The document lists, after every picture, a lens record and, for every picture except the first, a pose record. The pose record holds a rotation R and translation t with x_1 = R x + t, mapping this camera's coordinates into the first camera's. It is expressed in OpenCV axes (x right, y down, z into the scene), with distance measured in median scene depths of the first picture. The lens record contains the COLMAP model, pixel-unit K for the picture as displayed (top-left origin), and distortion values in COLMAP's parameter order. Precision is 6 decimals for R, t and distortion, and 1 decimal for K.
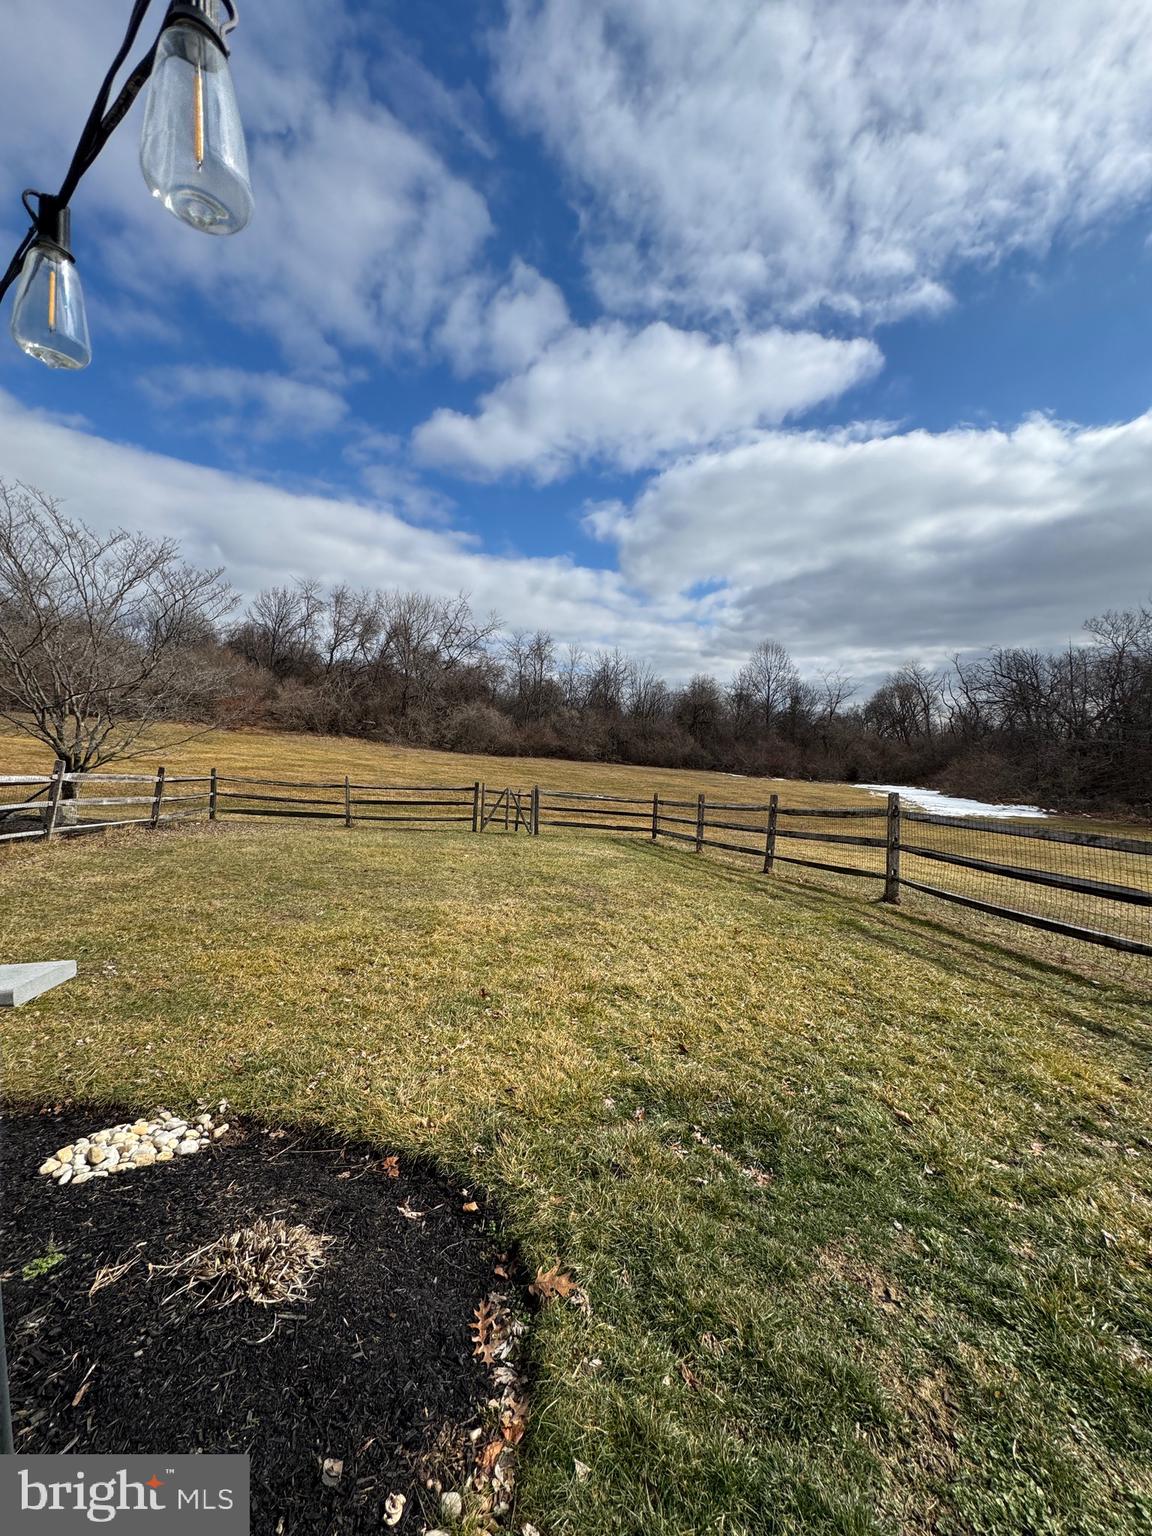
lens RADIAL K [[606.8, 0, 584.7], [0, 606.8, 773.6], [0, 0, 1]] dist [-0.000839, -0.000204]
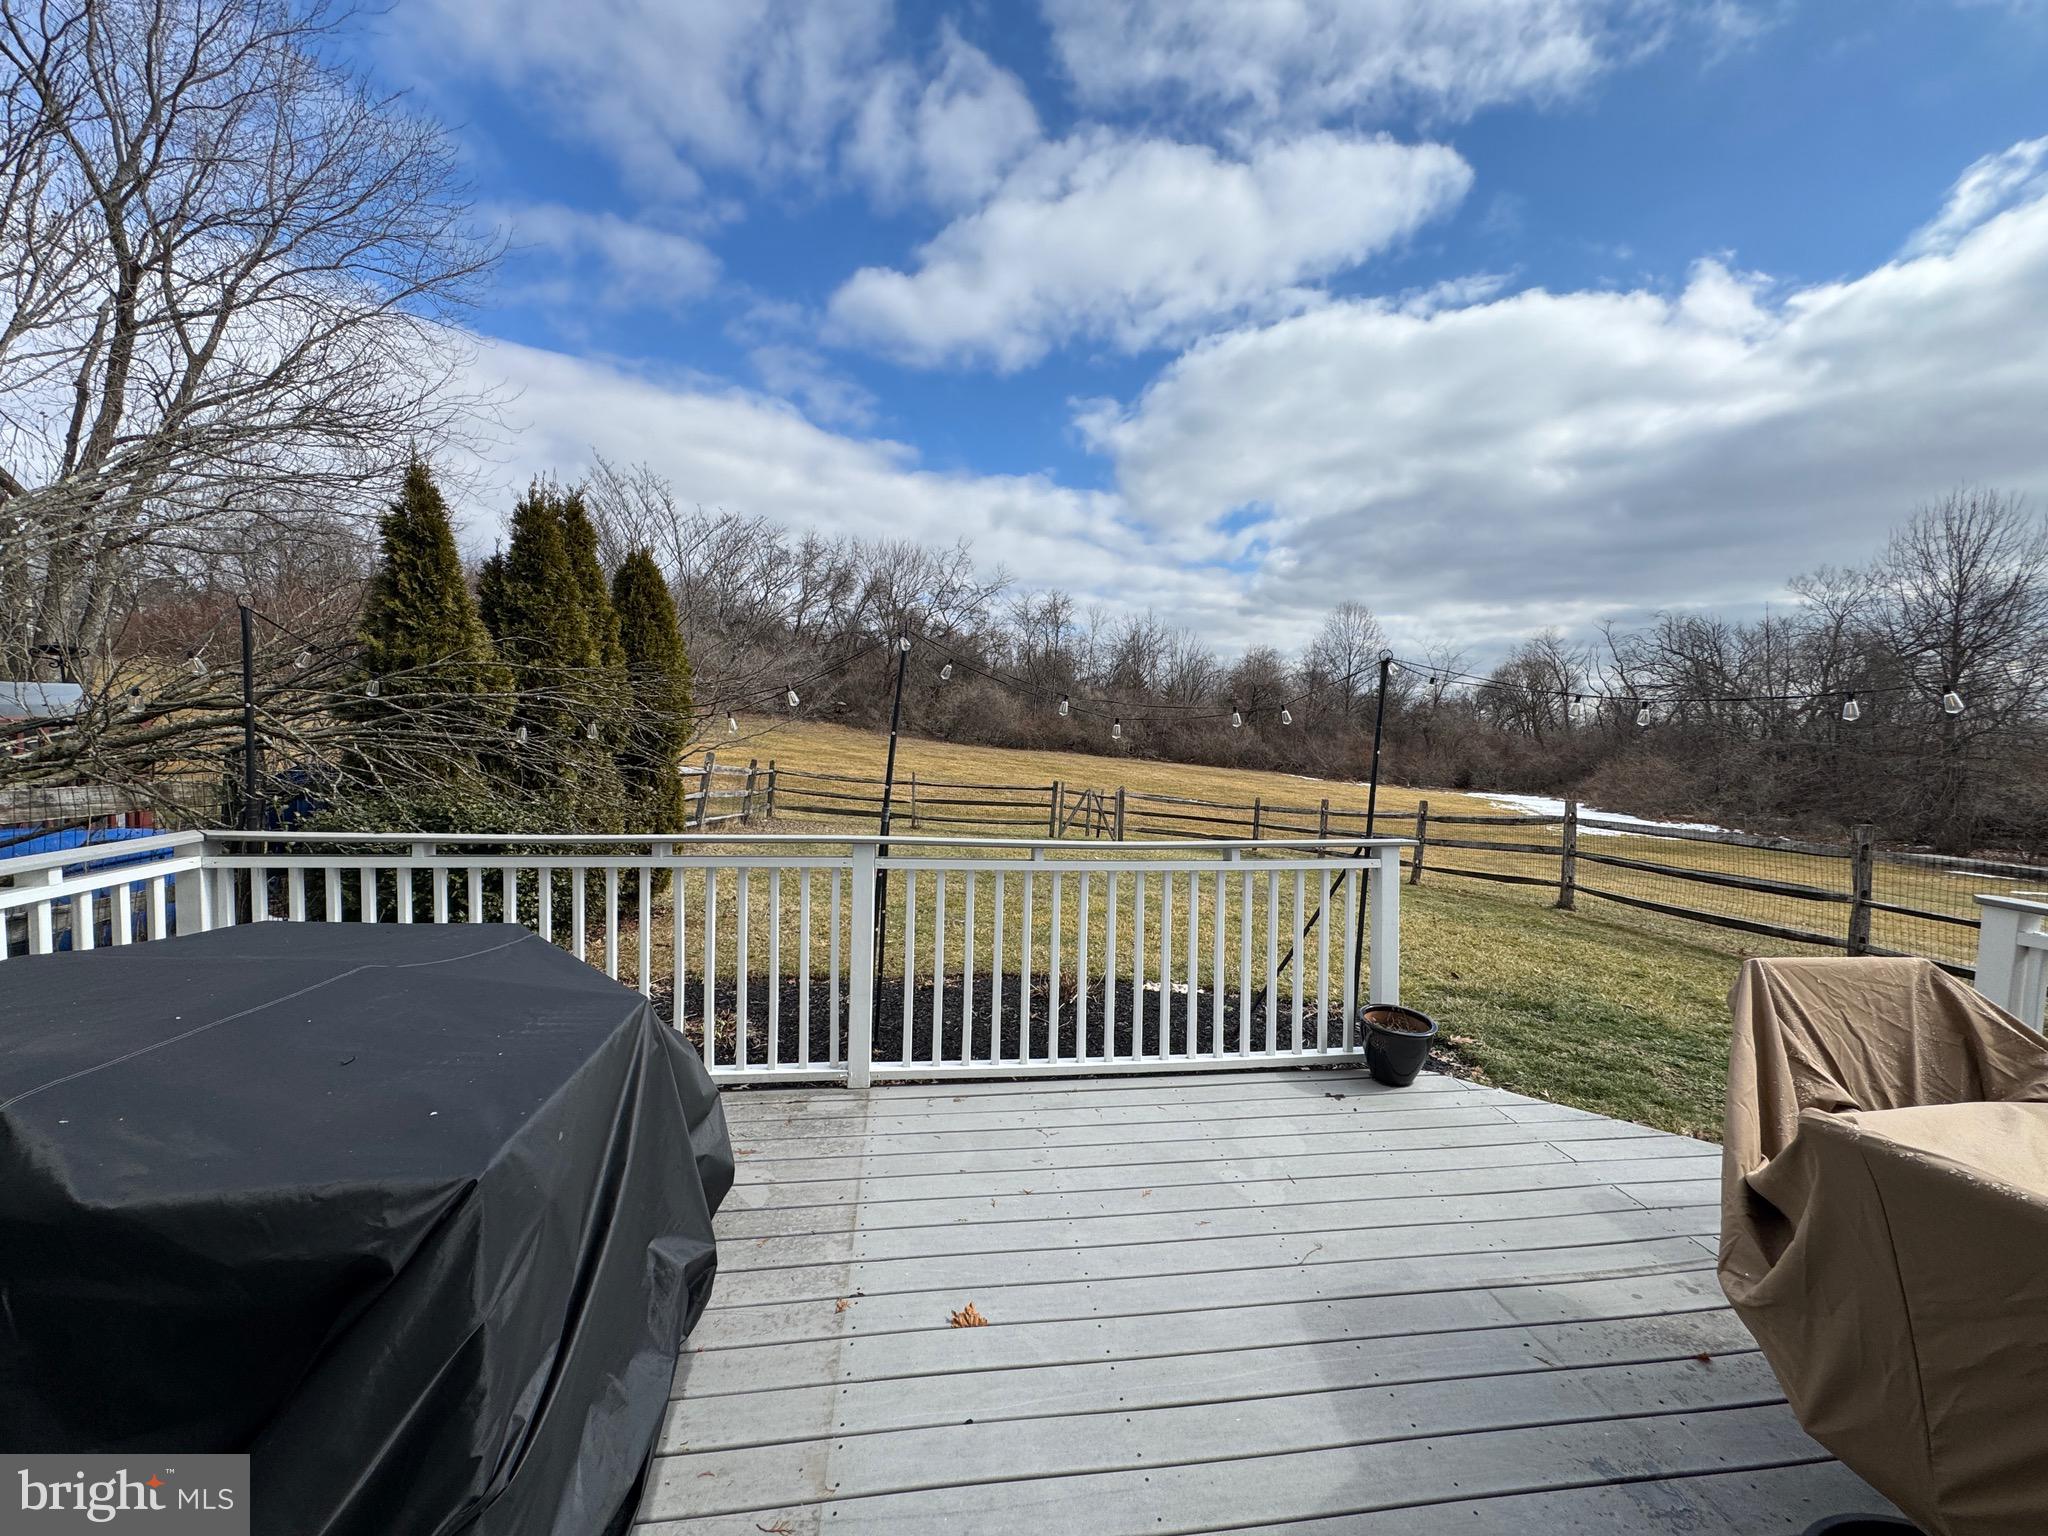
lens RADIAL K [[837.8, 0, 1018.0], [0, 837.8, 772.8], [0, 0, 1]] dist [0.001581, -0.000019]
pose [[0.998403, 0.017471, -0.053724, -0.062553], [-0.017376, 0.999847, 0.002226, 0.000027], [0.053754, -0.001289, 0.998553, -0.082160]]
